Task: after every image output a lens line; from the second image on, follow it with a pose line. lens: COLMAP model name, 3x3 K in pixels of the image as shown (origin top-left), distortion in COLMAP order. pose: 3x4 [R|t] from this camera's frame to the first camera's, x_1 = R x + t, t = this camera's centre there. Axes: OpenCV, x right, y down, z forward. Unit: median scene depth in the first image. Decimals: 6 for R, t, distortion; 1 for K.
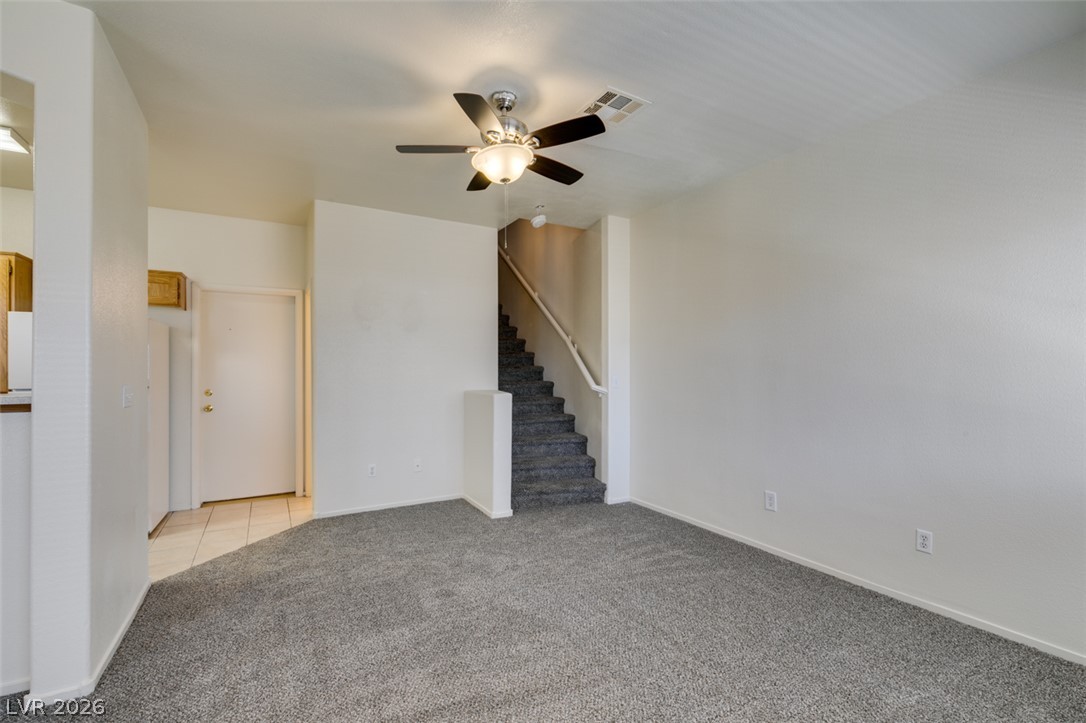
lens RADIAL K [[482.9, 0, 547.6], [0, 482.9, 363.1], [0, 0, 1]] dist [-0.005424, 0.001126]
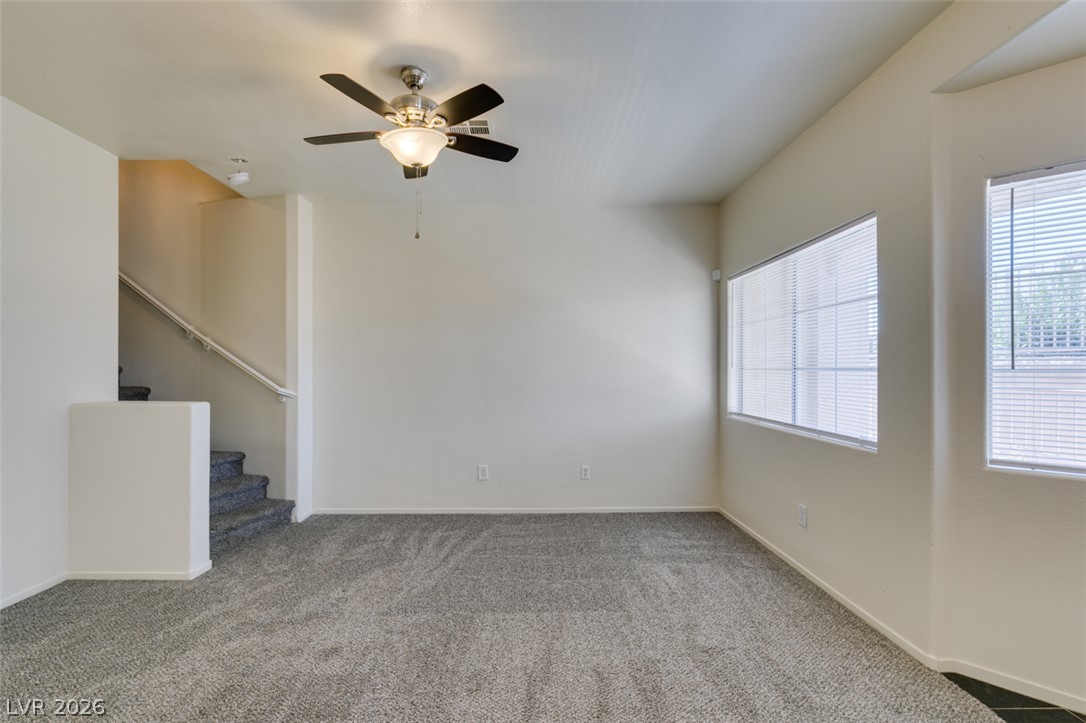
lens RADIAL K [[482.9, 0, 548.9], [0, 482.9, 363.8], [0, 0, 1]] dist [-0.005424, 0.001126]
pose [[0.485408, 0.005641, 0.874270, -0.437242], [-0.009753, 0.999952, -0.001037, -0.000555], [-0.874233, -0.008024, 0.485440, 0.180385]]
